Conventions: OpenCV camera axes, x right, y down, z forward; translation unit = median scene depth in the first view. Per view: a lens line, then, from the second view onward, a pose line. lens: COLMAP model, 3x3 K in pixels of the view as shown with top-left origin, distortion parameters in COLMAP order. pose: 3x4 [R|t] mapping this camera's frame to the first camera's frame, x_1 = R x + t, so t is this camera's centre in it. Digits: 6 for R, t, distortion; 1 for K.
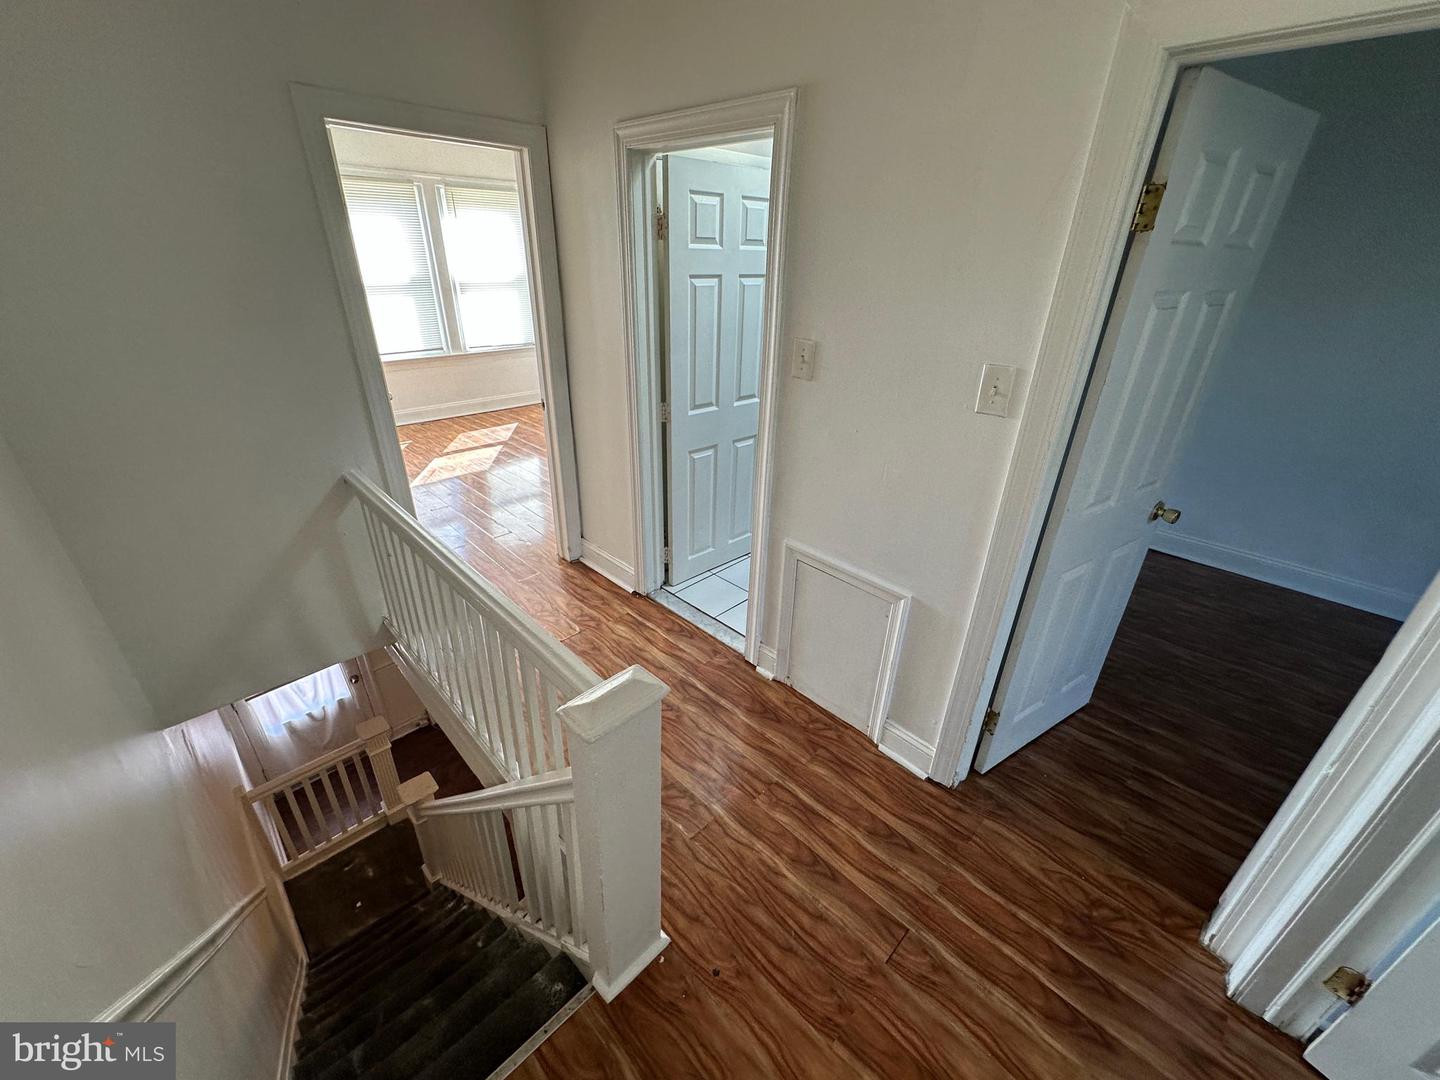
lens RADIAL K [[573.8, 0, 733.3], [0, 573.8, 544.6], [0, 0, 1]] dist [-0.004027, 0.000672]
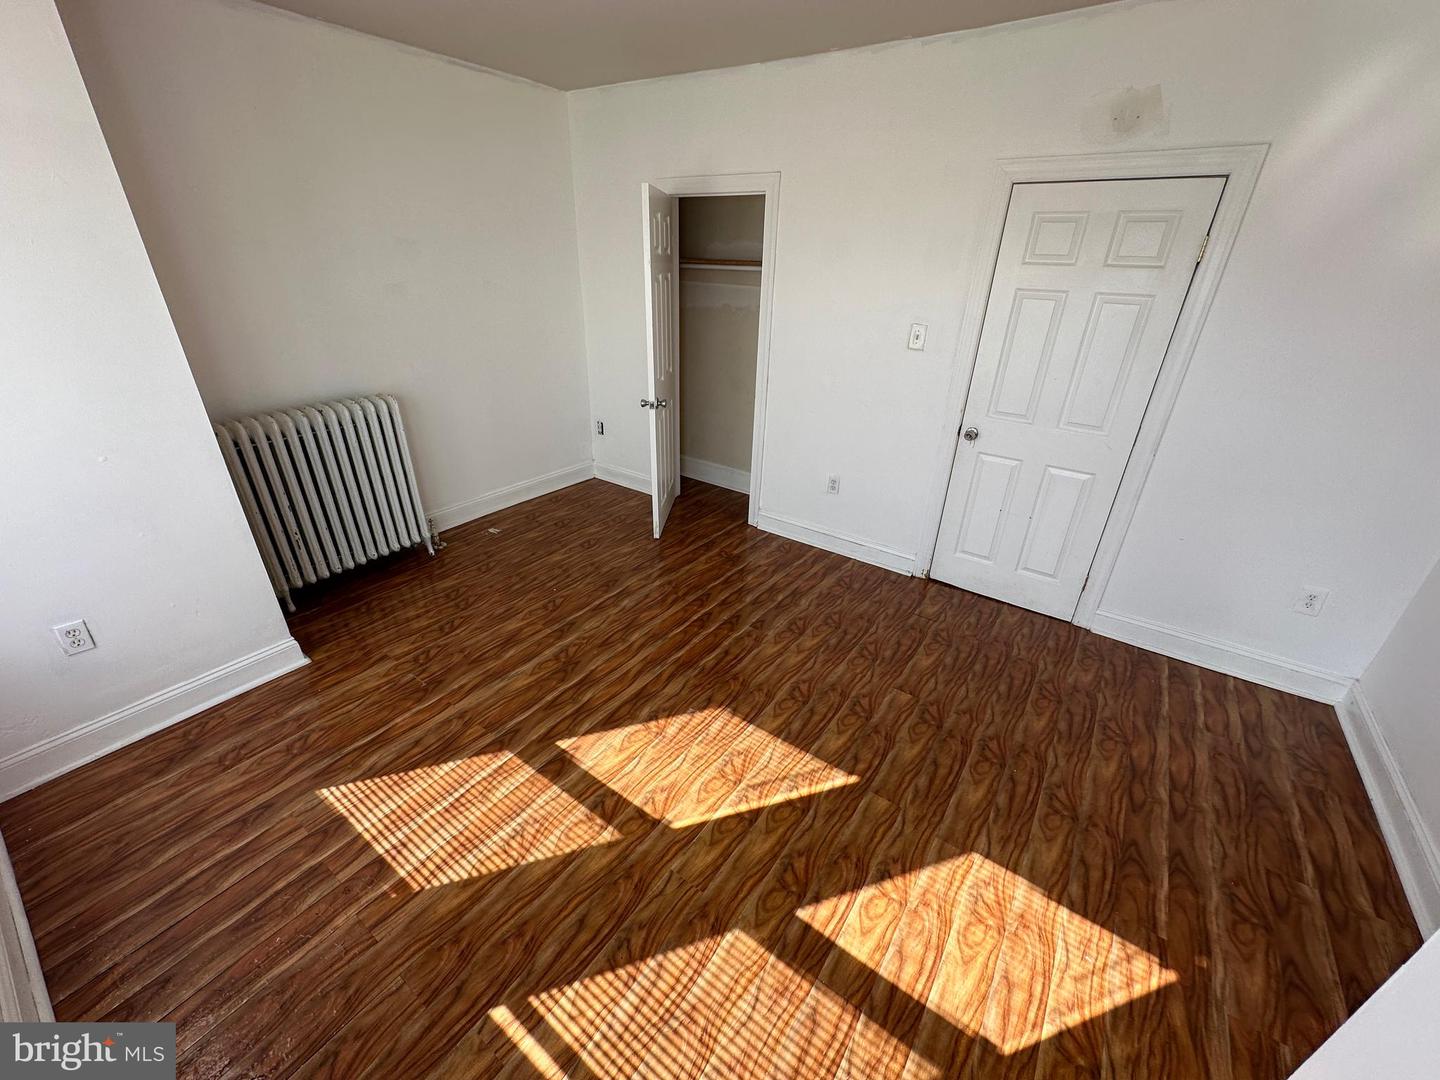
lens RADIAL K [[573.8, 0, 719.7], [0, 573.8, 549.5], [0, 0, 1]] dist [-0.004027, 0.000672]
pose [[-0.144635, -0.479552, 0.865512, -0.656747], [0.432681, 0.755997, 0.491178, -0.396626], [-0.889870, 0.445532, 0.098149, 0.736454]]
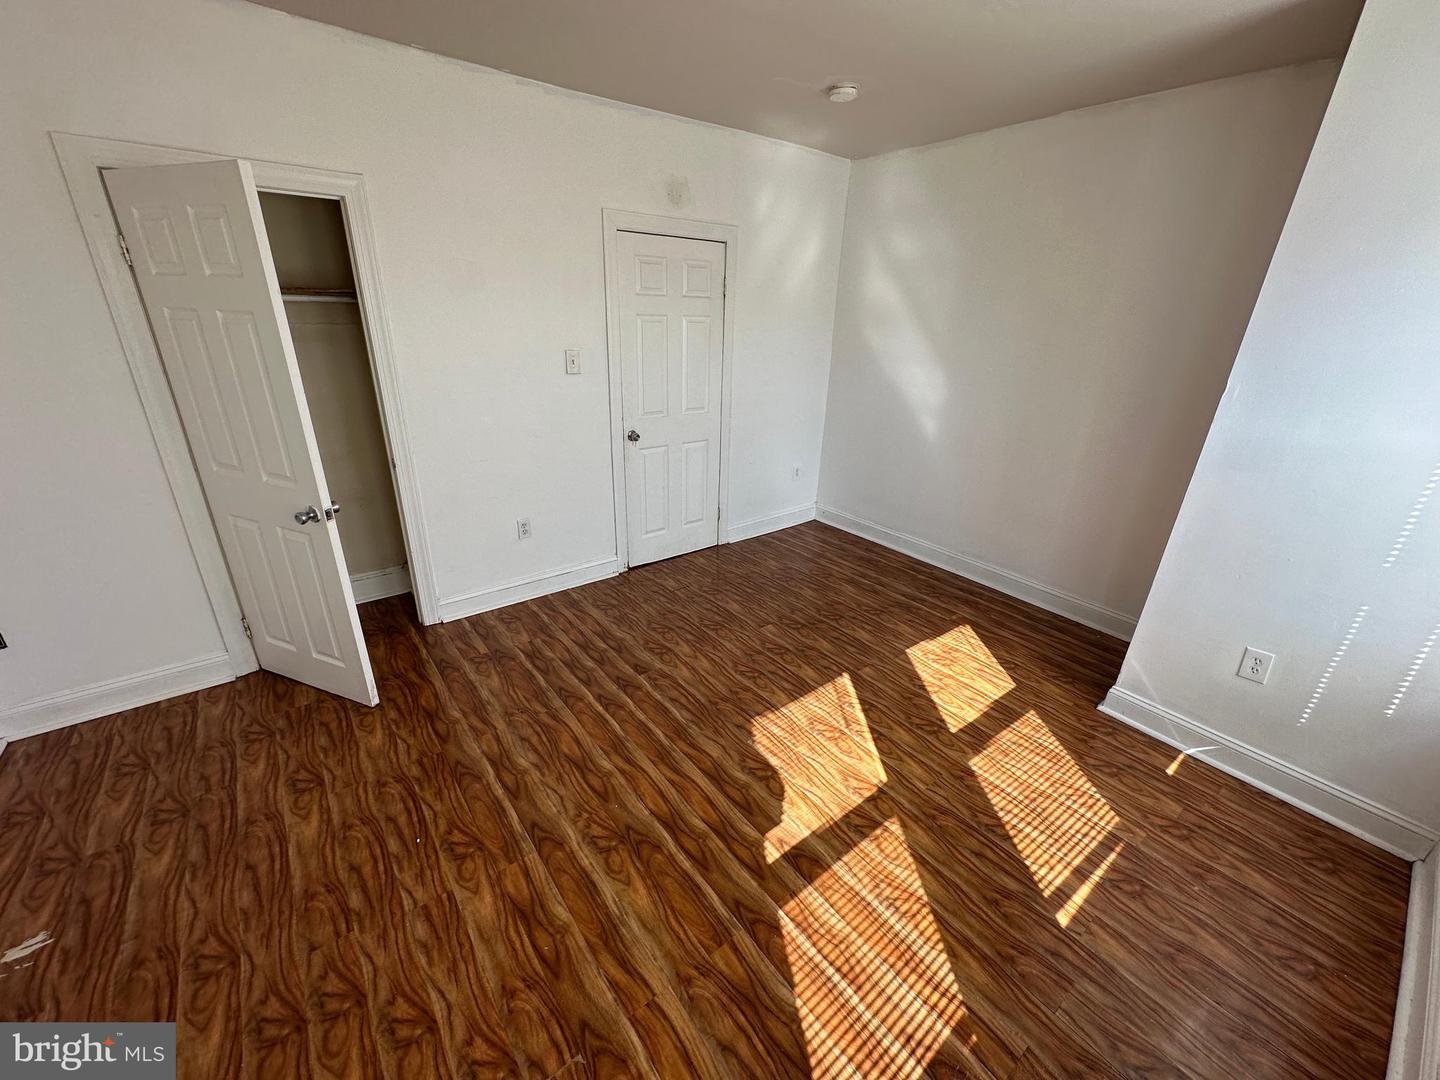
lens RADIAL K [[573.8, 0, 718.5], [0, 573.8, 549.4], [0, 0, 1]] dist [-0.004027, 0.000672]
pose [[-0.988339, -0.111900, 0.103268, -0.360111], [0.009511, 0.631504, 0.775315, -0.519163], [-0.151971, 0.767256, -0.623075, 0.997047]]
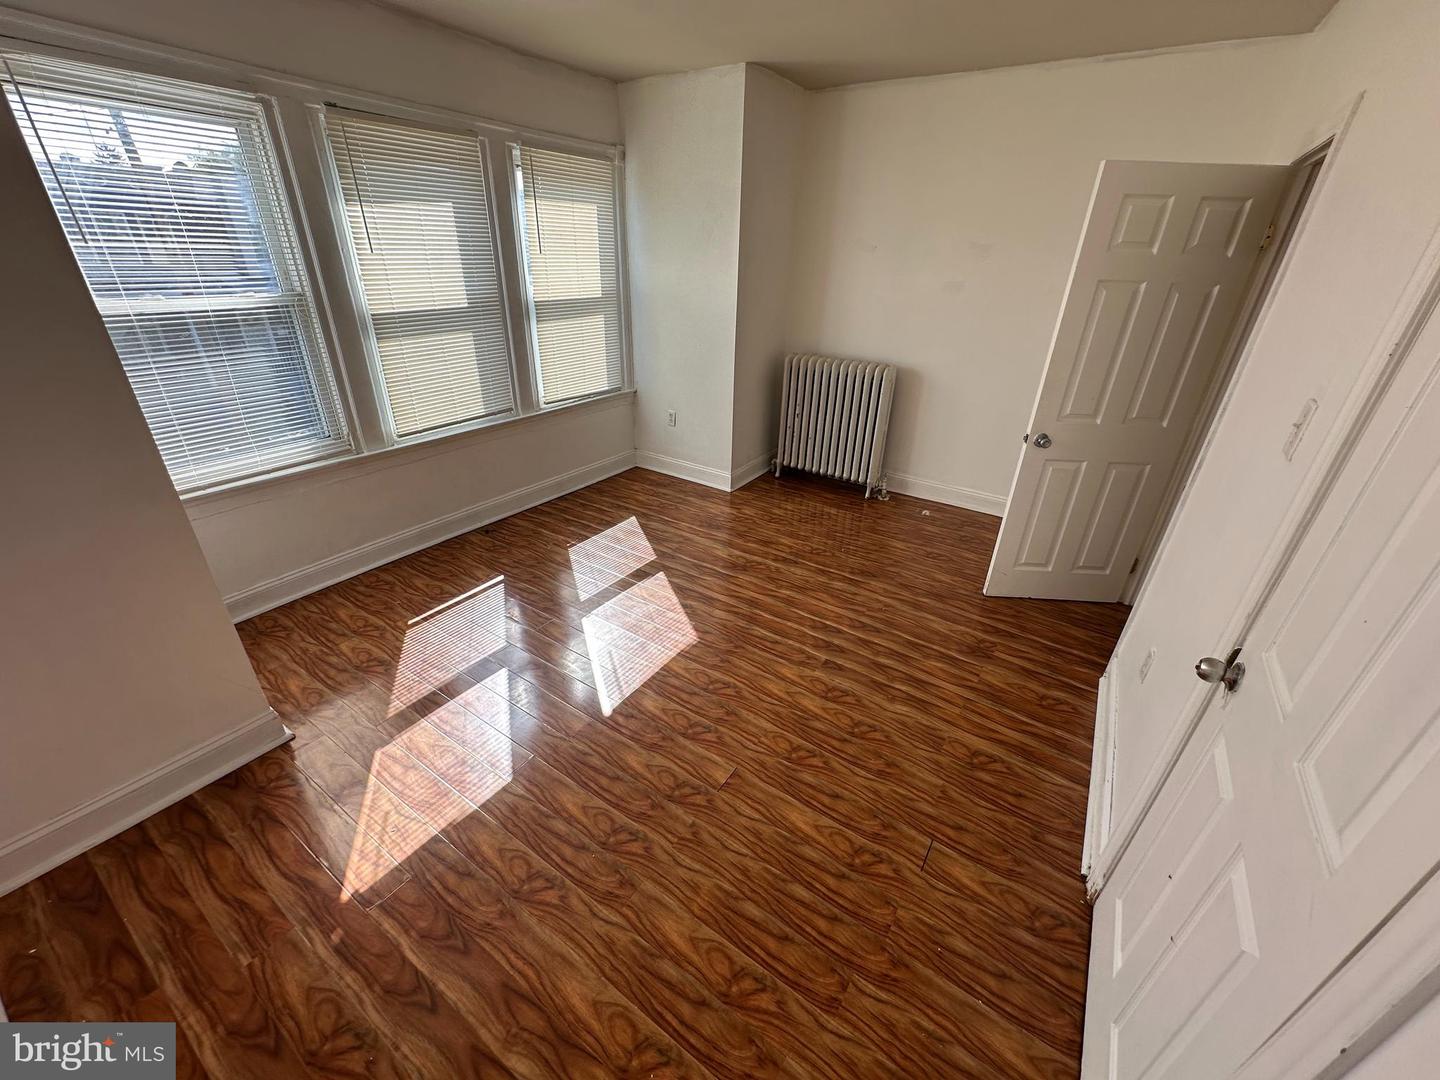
lens RADIAL K [[573.8, 0, 714.0], [0, 573.8, 539.1], [0, 0, 1]] dist [-0.004027, 0.000672]
pose [[0.985372, -0.075557, 0.152754, -0.406990], [0.076636, 0.997058, -0.001174, -0.187887], [-0.152216, 0.012863, 0.988263, 0.361793]]
